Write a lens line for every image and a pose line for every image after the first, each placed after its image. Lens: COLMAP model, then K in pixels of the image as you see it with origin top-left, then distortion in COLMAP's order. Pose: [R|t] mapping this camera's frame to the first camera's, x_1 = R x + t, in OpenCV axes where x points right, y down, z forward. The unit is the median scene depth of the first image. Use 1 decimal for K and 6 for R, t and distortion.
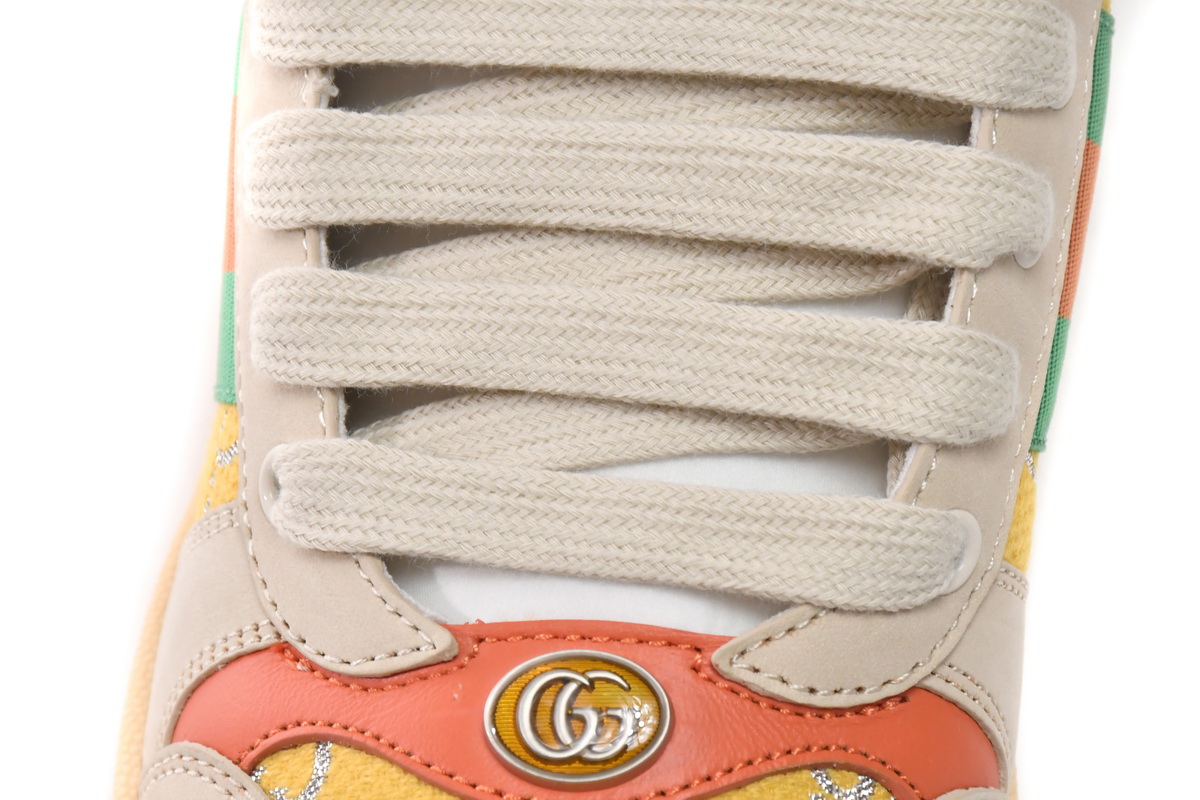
lens RADIAL K [[5512.6, 0, 592.6], [0, 5512.6, 398.8], [0, 0, 1]] dist [0.535098, 0.000000]
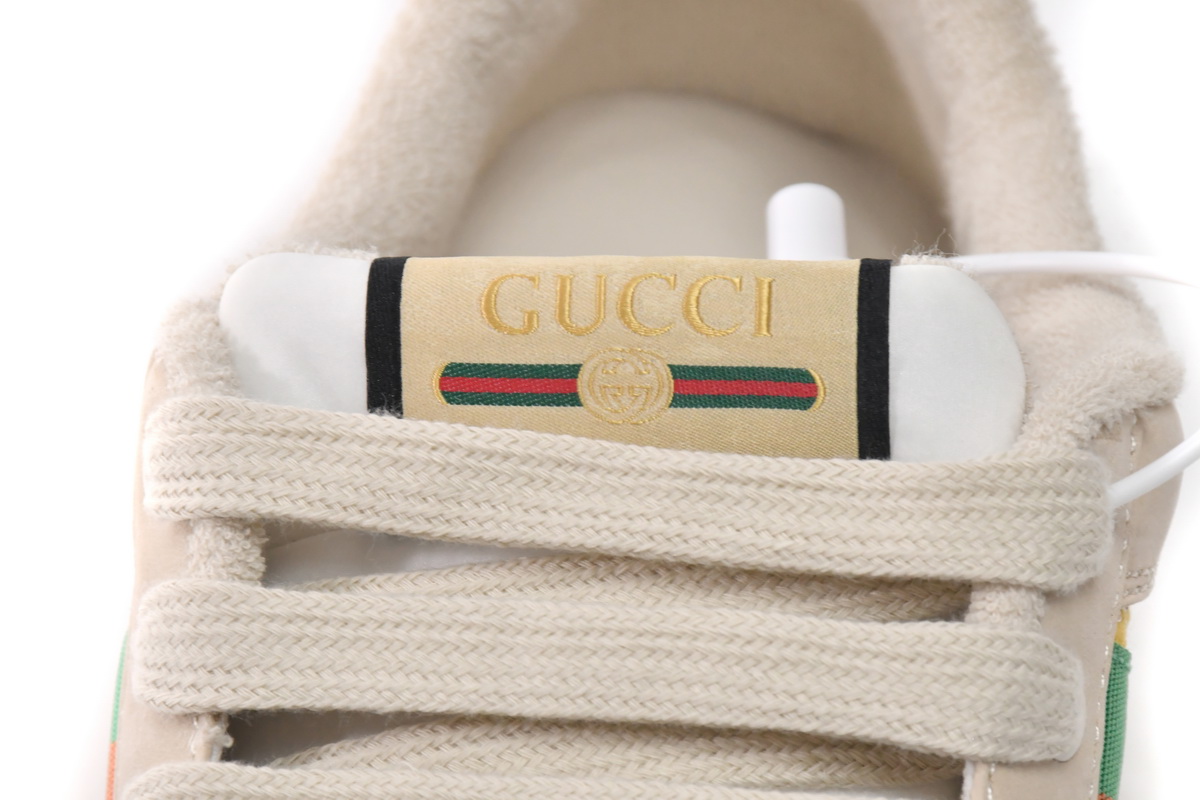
lens RADIAL K [[7384.9, 0, 606.4], [0, 7384.9, 401.3], [0, 0, 1]] dist [0.632557, 0.000000]
pose [[0.999996, -0.000341, 0.002717, 0.009420], [0.000530, 0.997560, -0.069813, -0.027885], [-0.002686, 0.069815, 0.997556, -0.161198]]
